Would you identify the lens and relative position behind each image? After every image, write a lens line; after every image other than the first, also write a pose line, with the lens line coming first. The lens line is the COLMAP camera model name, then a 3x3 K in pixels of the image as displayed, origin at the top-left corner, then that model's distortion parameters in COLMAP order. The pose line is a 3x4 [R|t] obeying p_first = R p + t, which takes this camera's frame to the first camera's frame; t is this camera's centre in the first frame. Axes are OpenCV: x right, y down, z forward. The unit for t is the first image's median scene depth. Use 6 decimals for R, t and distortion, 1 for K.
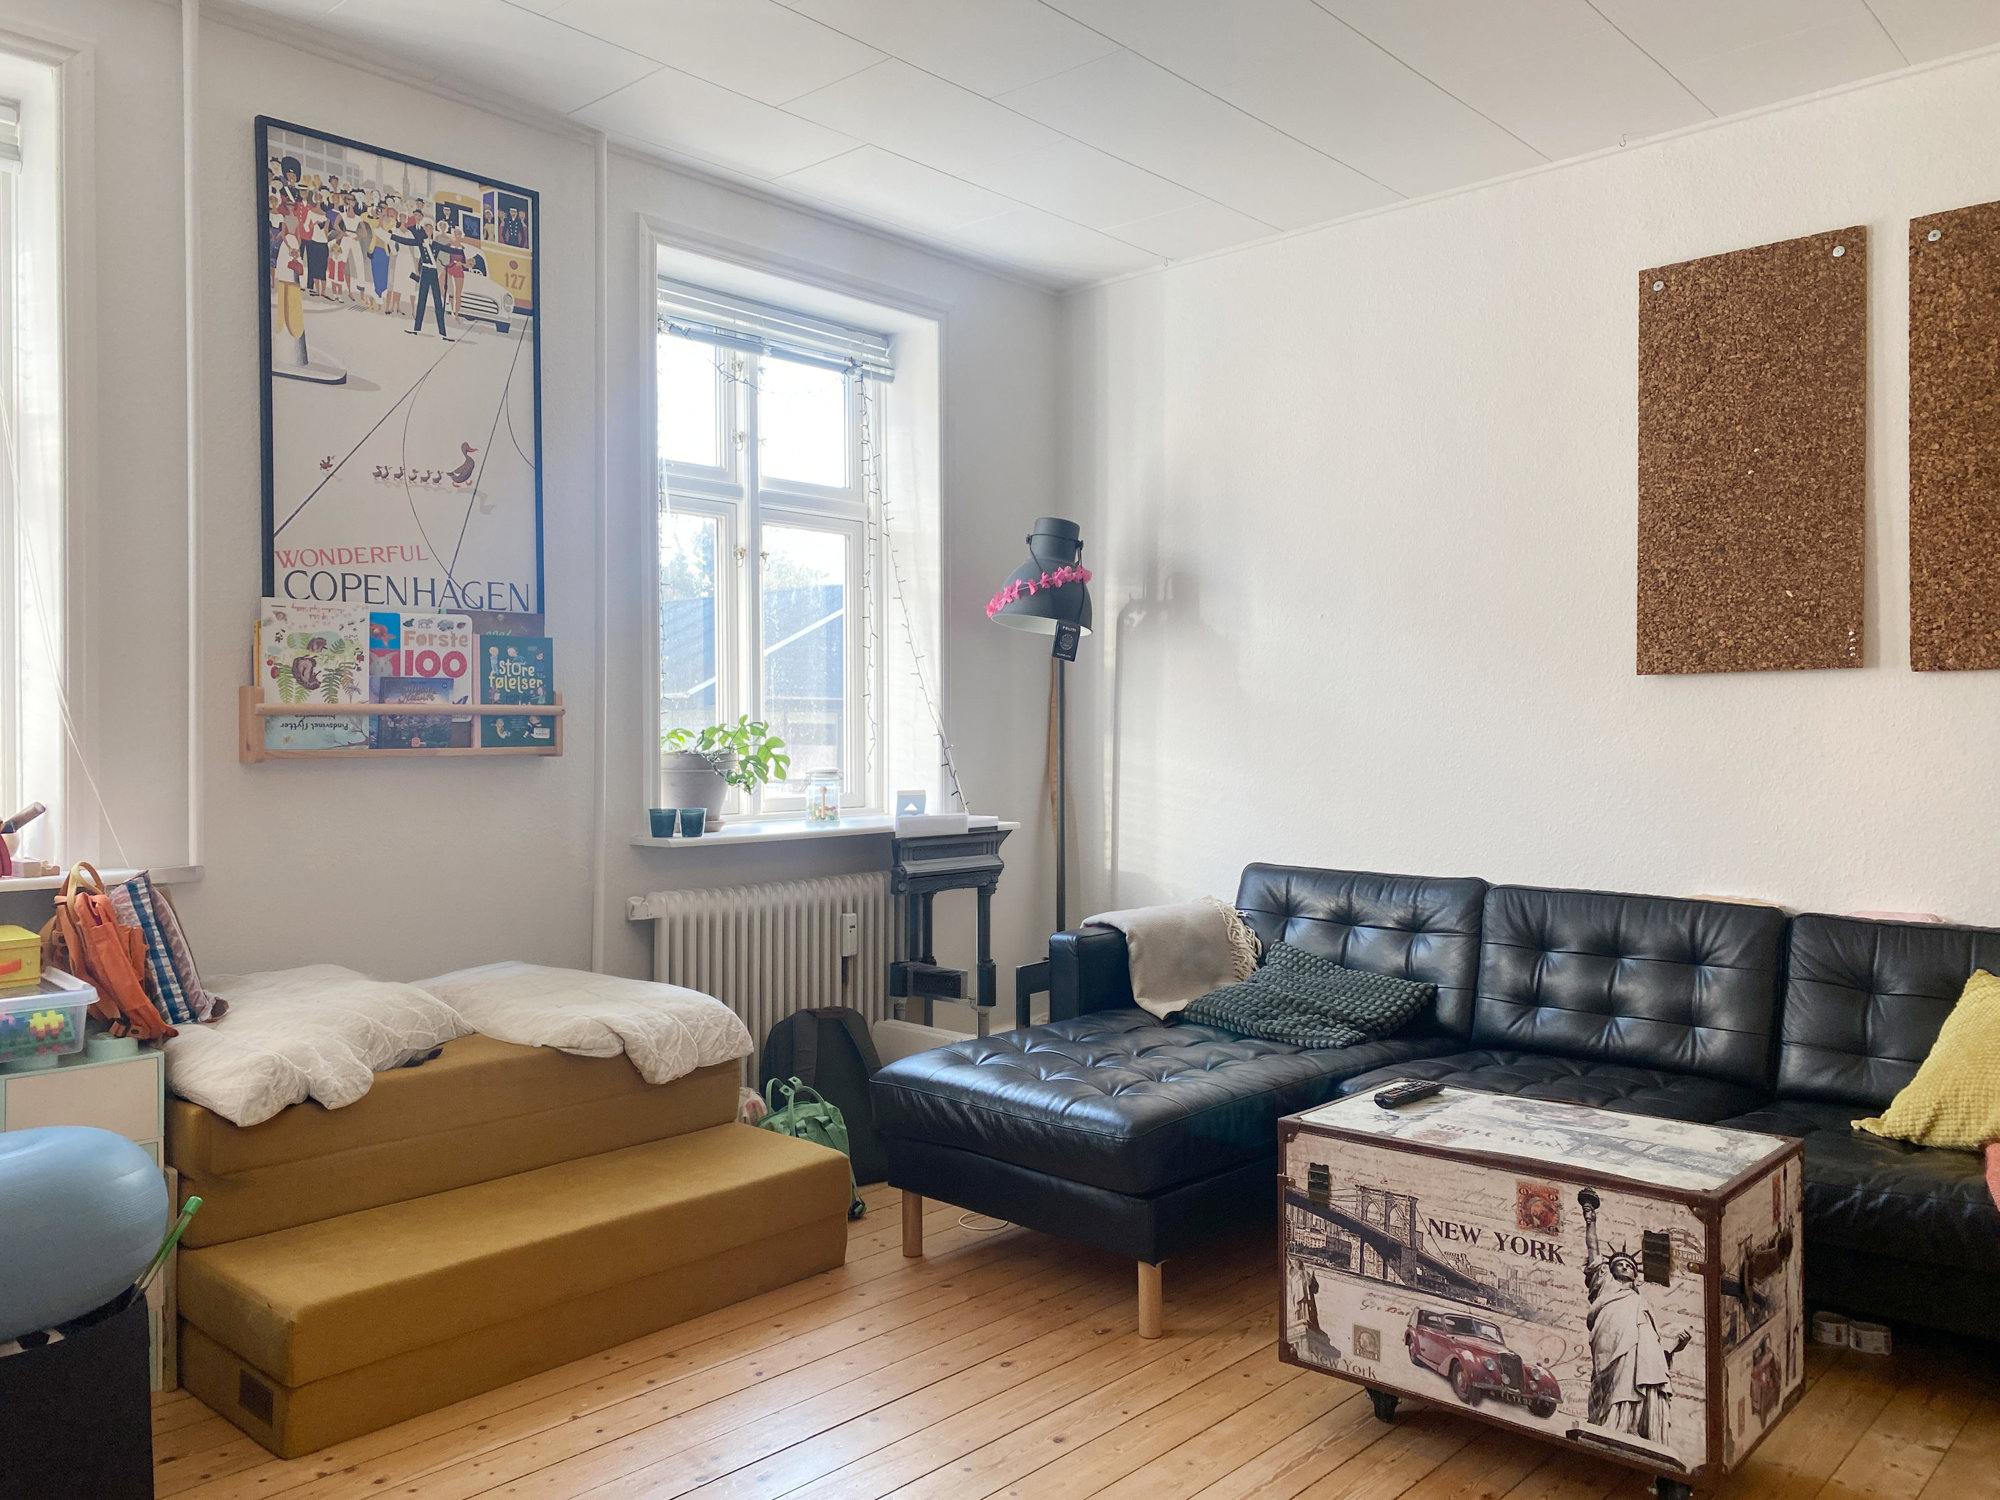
lens RADIAL K [[1484.8, 0, 1045.6], [0, 1484.8, 749.7], [0, 0, 1]] dist [0.041896, -0.055567]
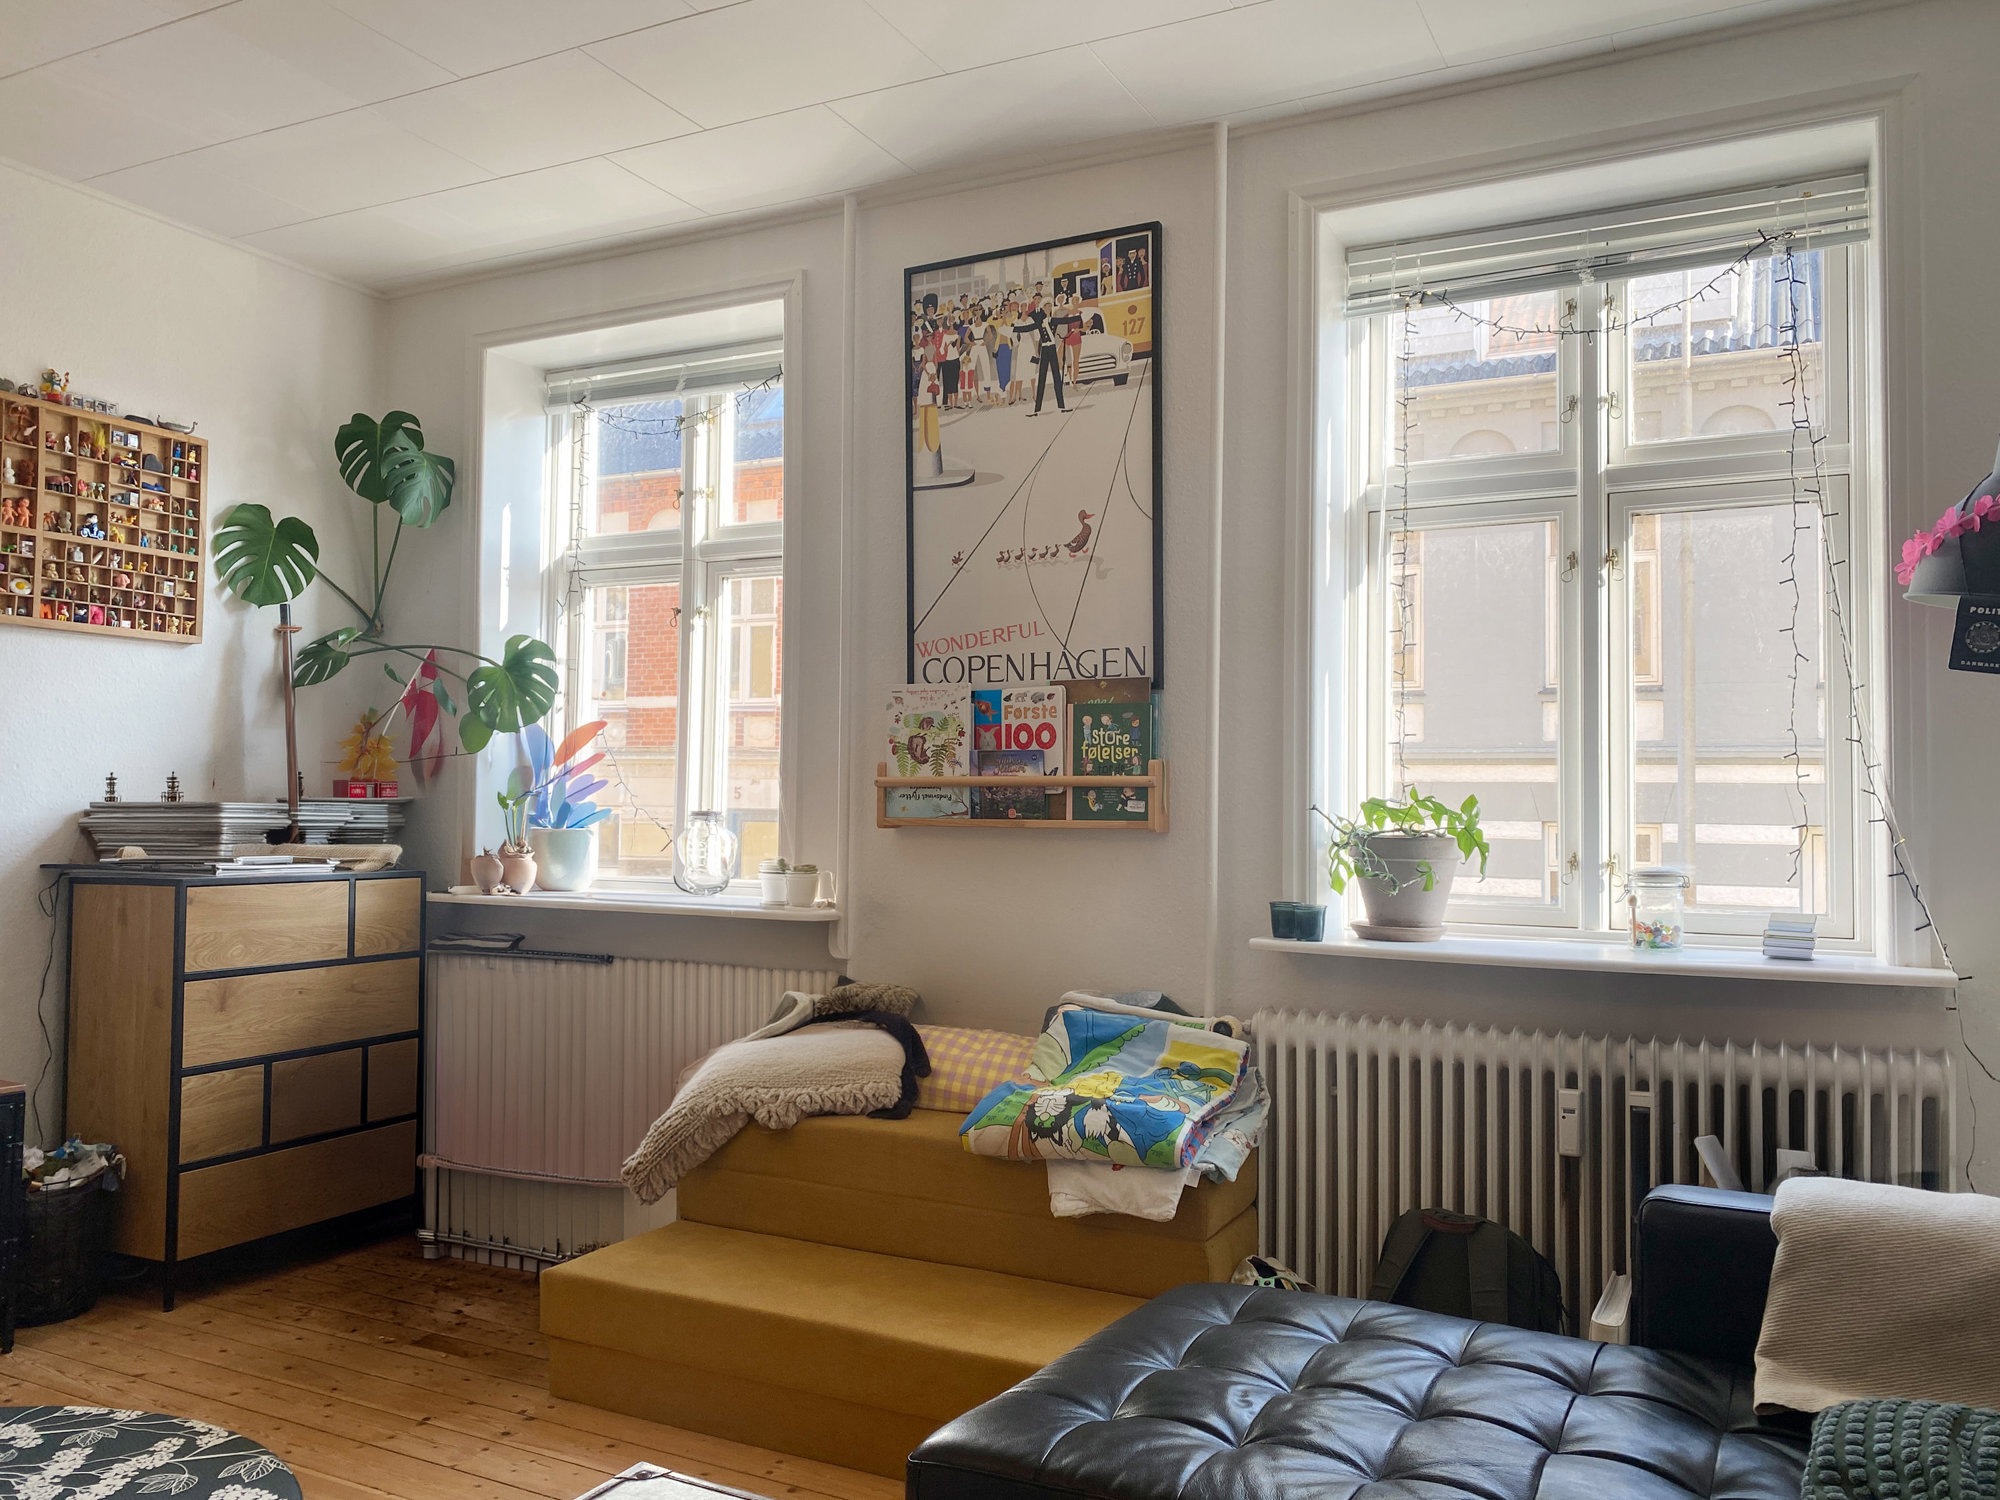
lens RADIAL K [[1484.8, 0, 1094.6], [0, 1484.8, 793.0], [0, 0, 1]] dist [0.041896, -0.055567]
pose [[0.268368, -0.000831, -0.963316, 0.574799], [-0.024353, 0.999674, -0.007647, -0.012327], [0.963009, 0.025512, 0.268260, 0.774614]]
